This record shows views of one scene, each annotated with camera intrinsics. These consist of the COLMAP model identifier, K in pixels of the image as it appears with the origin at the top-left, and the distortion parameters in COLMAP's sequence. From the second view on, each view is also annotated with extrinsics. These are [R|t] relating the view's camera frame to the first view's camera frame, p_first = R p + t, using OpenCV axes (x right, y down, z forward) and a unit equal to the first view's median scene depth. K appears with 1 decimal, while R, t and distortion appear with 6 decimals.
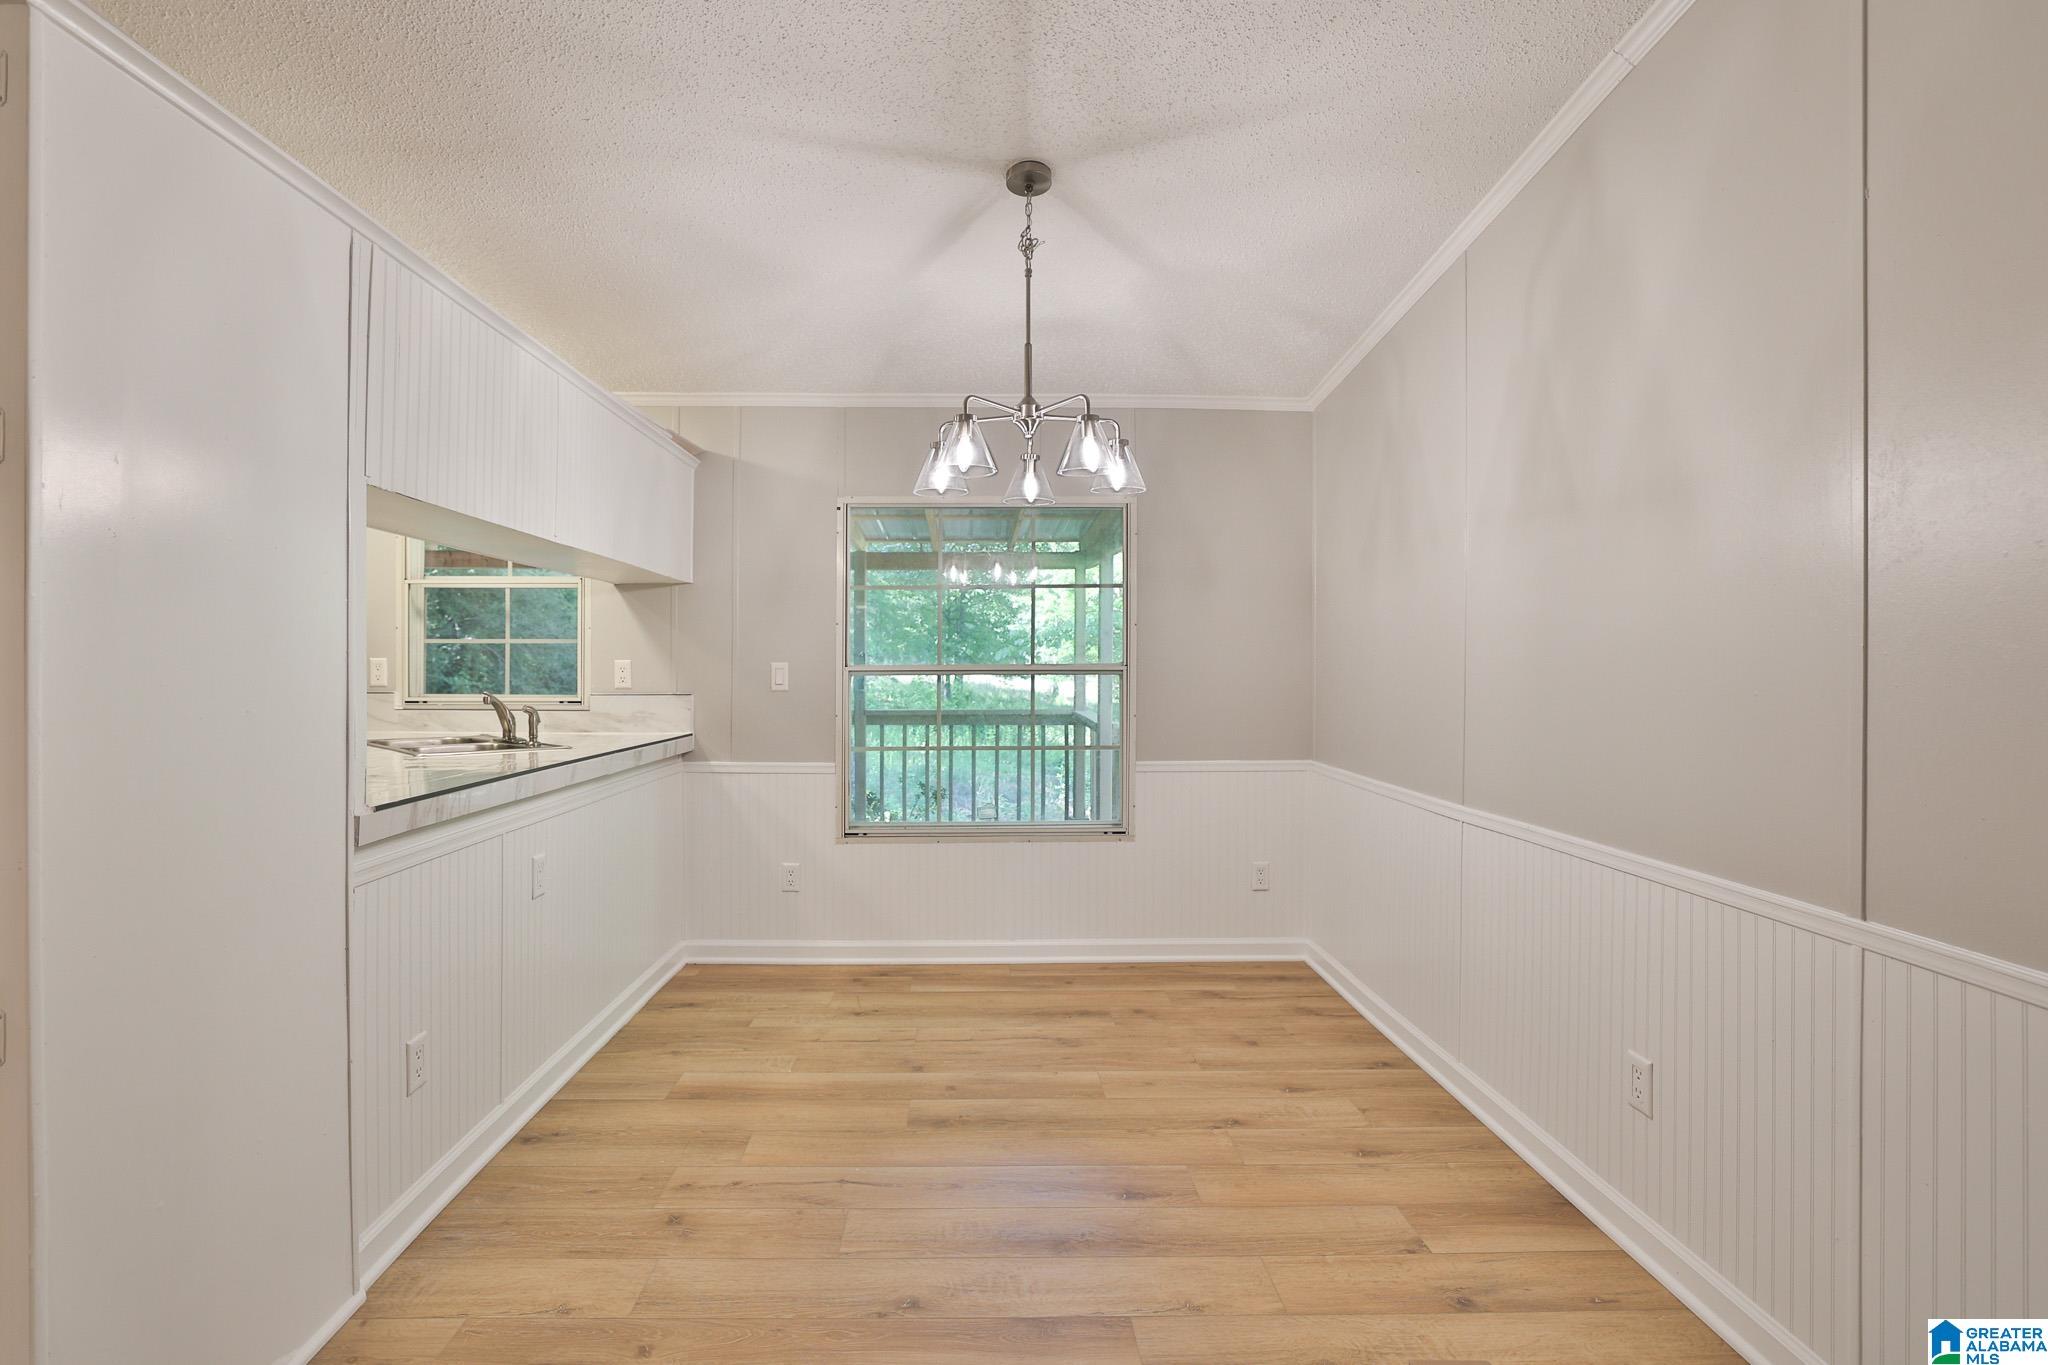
lens RADIAL K [[934.9, 0, 988.6], [0, 934.9, 659.6], [0, 0, 1]] dist [-0.048357, 0.017879]
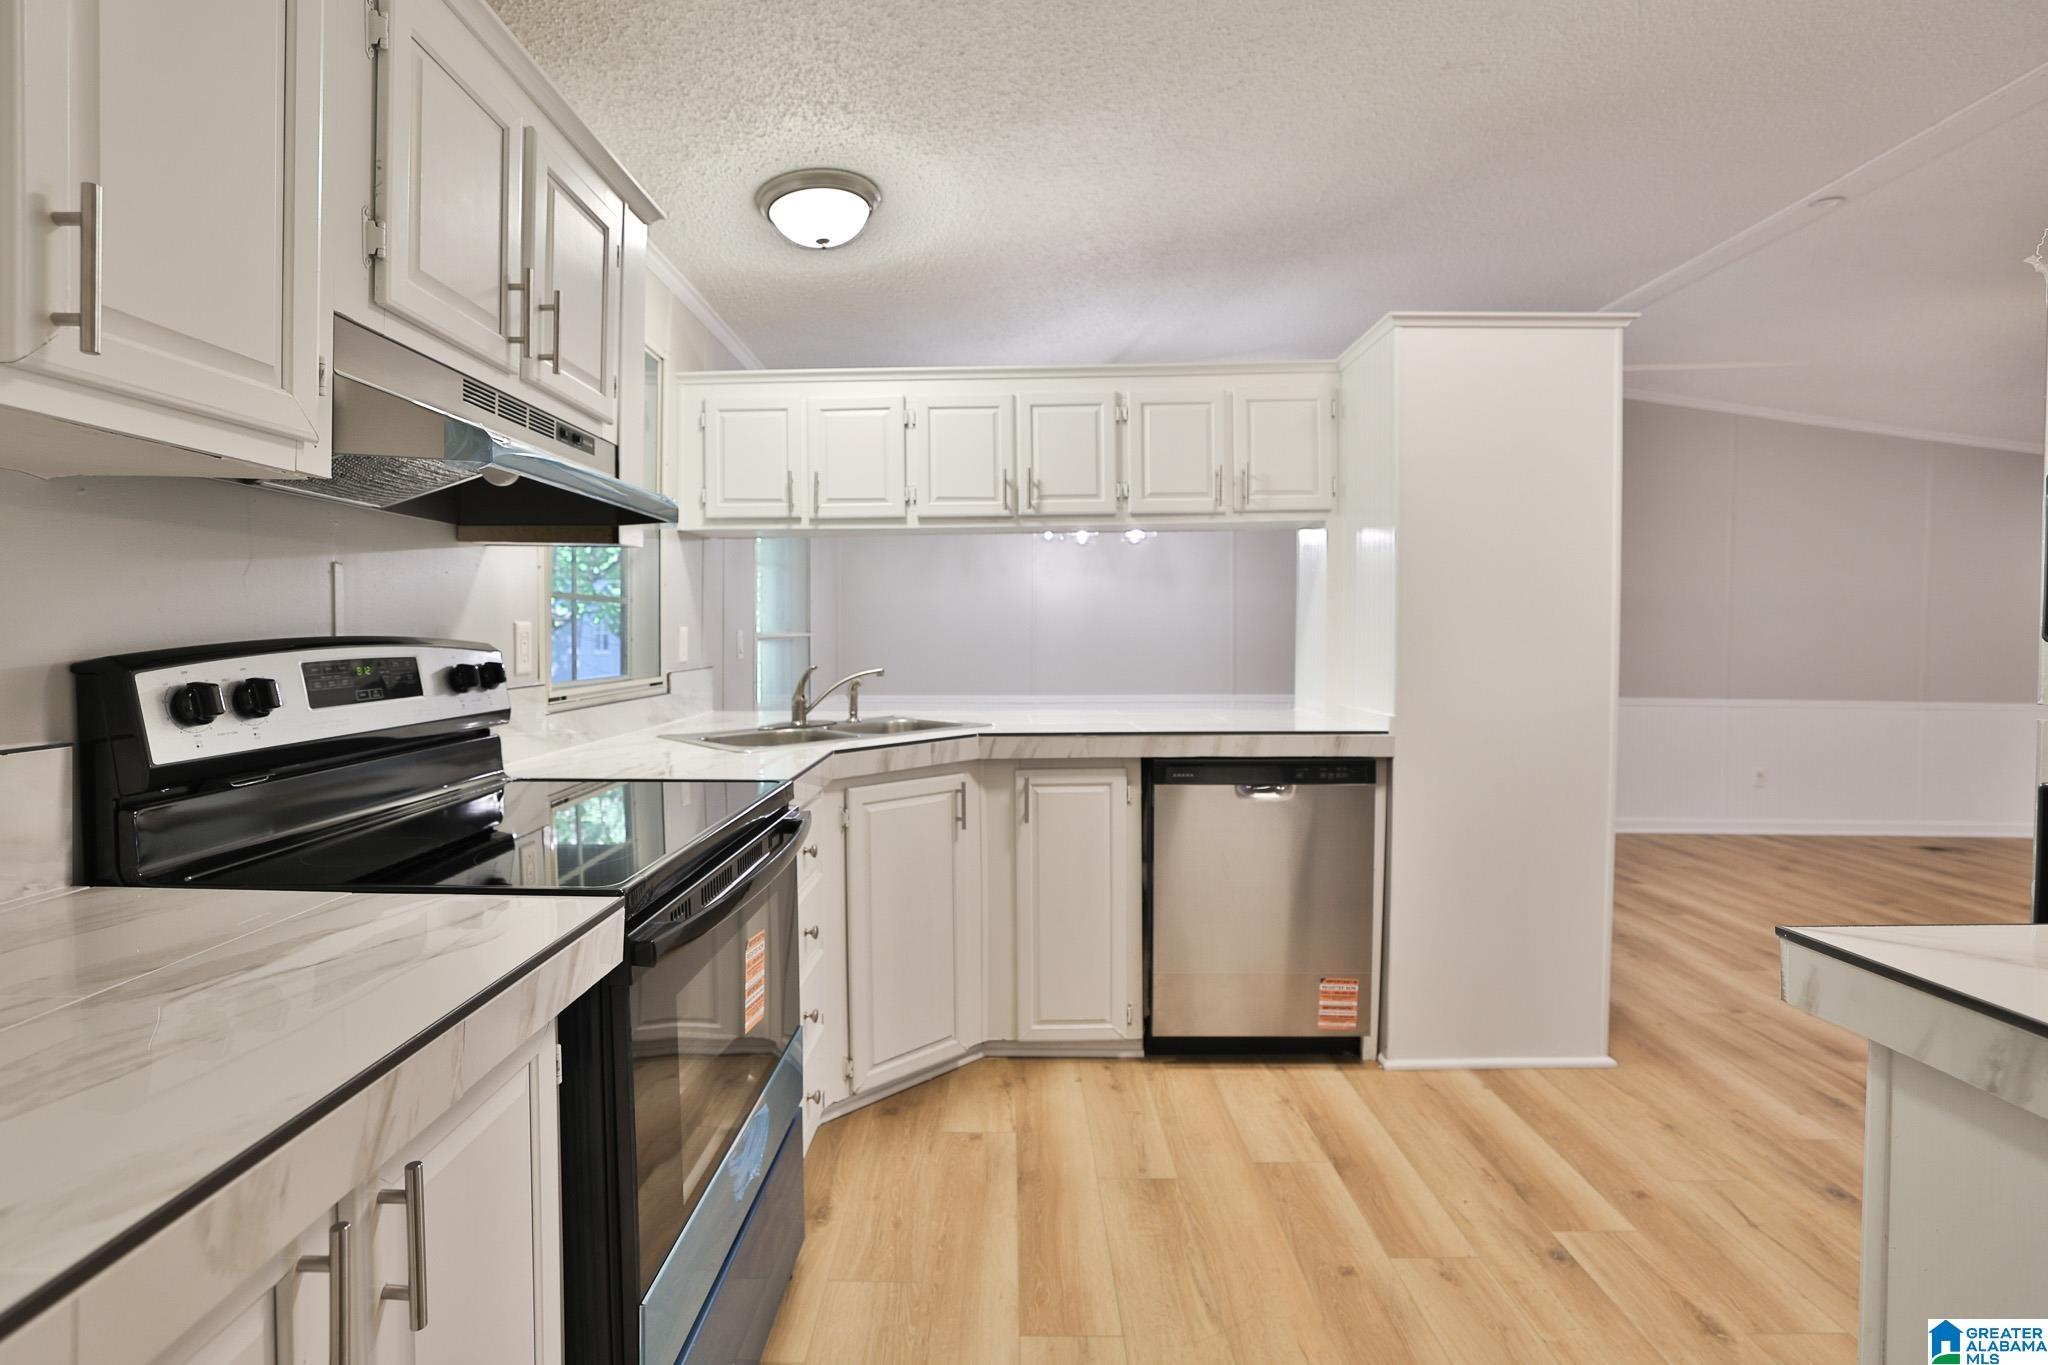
lens RADIAL K [[944.2, 0, 991.1], [0, 944.2, 659.0], [0, 0, 1]] dist [-0.049272, 0.018269]
pose [[0.031303, -0.027274, 0.999138, -1.194661], [-0.001614, 0.999625, 0.027338, 0.004913], [-0.999509, -0.002469, 0.031248, 0.710590]]
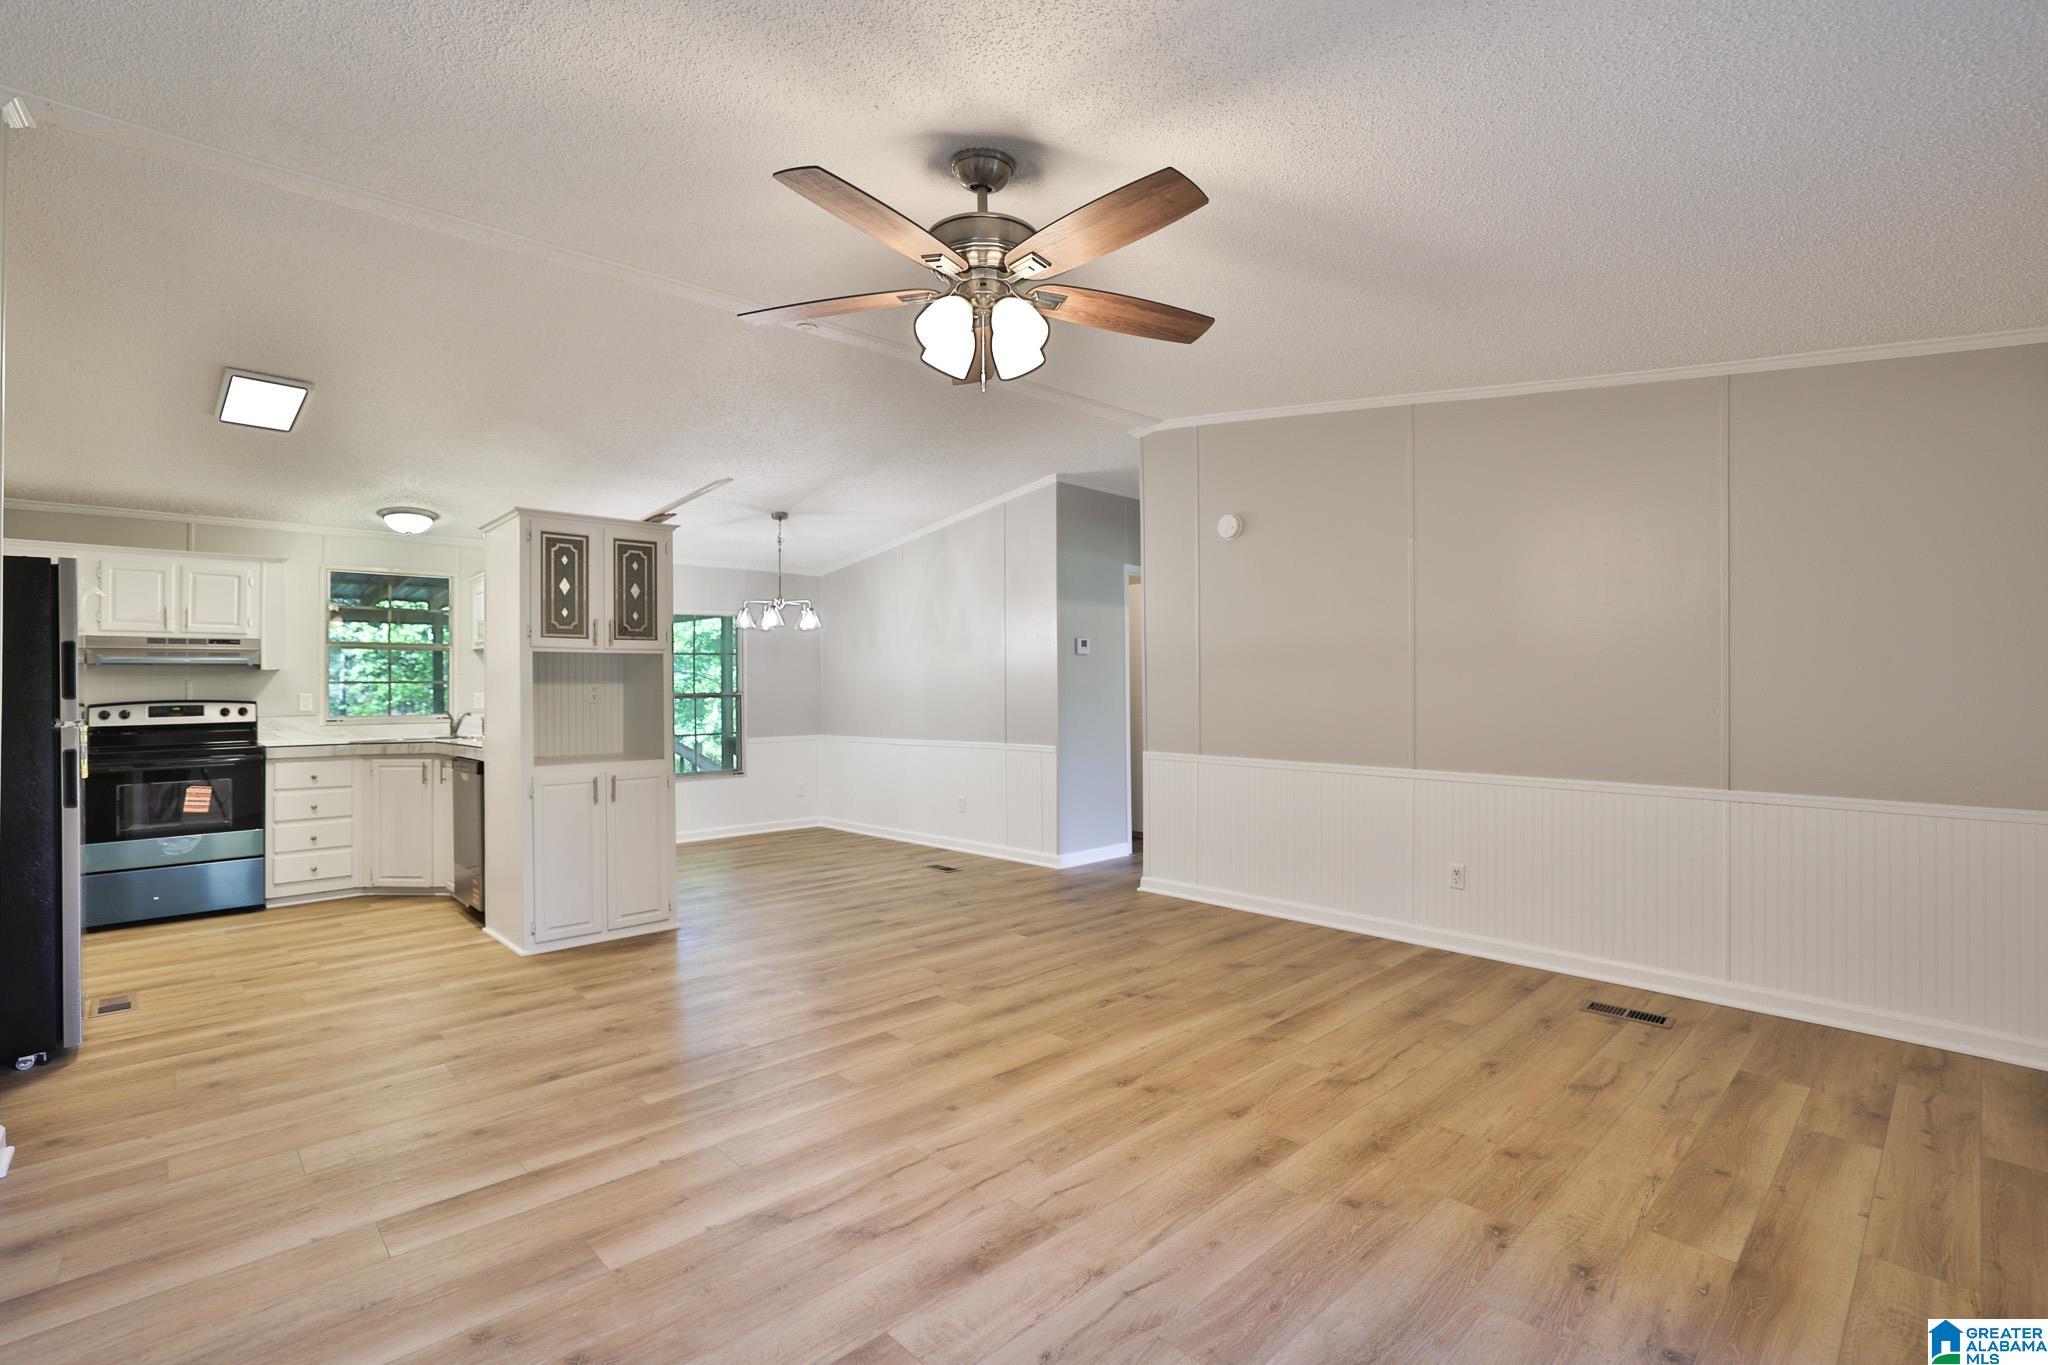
lens RADIAL K [[939.8, 0, 1015.0], [0, 939.8, 677.8], [0, 0, 1]] dist [-0.049290, 0.019007]
pose [[0.738044, 0.000617, 0.674752, -0.826538], [0.010649, 0.999864, -0.012563, 0.003871], [-0.674668, 0.016458, 0.737937, -0.968885]]
